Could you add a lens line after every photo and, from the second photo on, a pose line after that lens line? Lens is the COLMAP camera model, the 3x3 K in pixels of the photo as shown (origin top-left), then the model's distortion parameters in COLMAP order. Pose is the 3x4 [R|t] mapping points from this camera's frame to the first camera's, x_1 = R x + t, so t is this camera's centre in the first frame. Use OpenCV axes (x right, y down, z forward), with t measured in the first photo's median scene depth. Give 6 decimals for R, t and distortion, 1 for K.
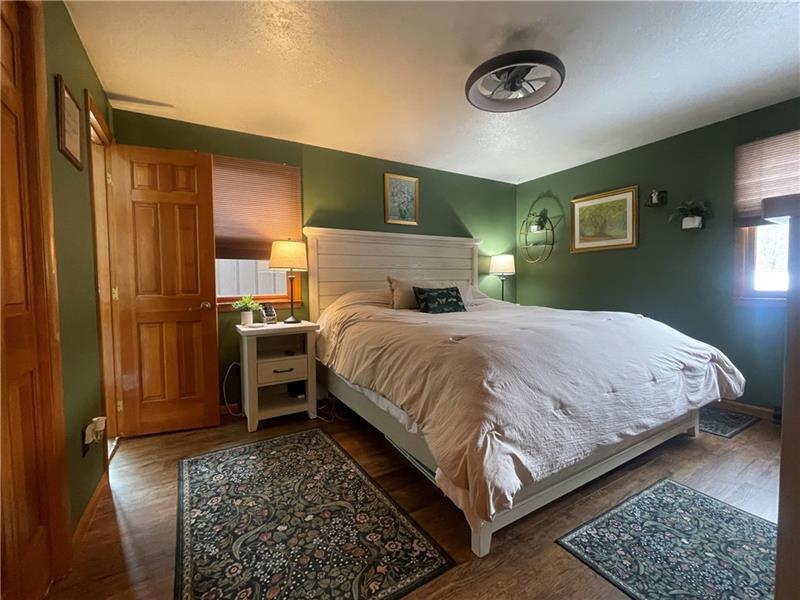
lens RADIAL K [[345.2, 0, 400.0], [0, 345.2, 300.0], [0, 0, 1]] dist [-0.000865, -0.000014]
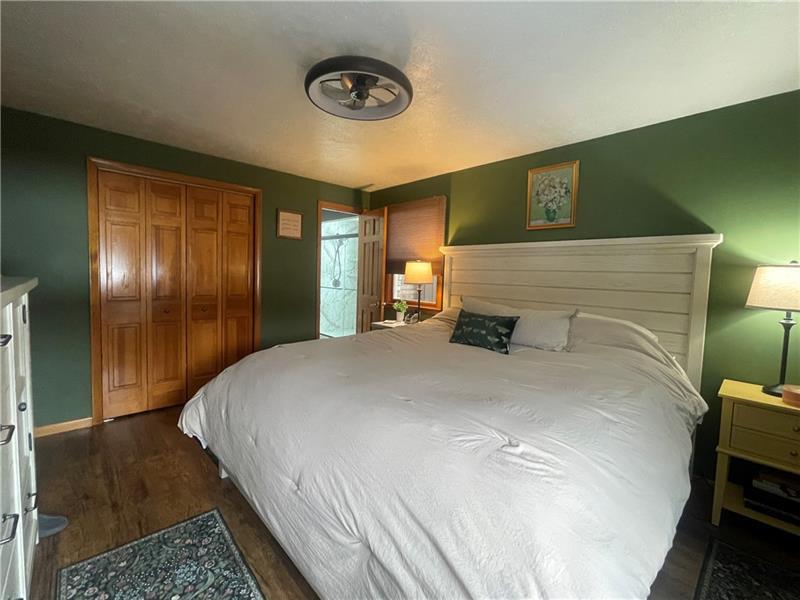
lens RADIAL K [[345.2, 0, 400.0], [0, 345.2, 300.0], [0, 0, 1]] dist [-0.000865, -0.000014]
pose [[0.218923, 0.093646, -0.971238, 1.025437], [-0.083288, 0.993544, 0.077023, -0.137457], [0.972181, 0.064030, 0.225309, 0.757197]]
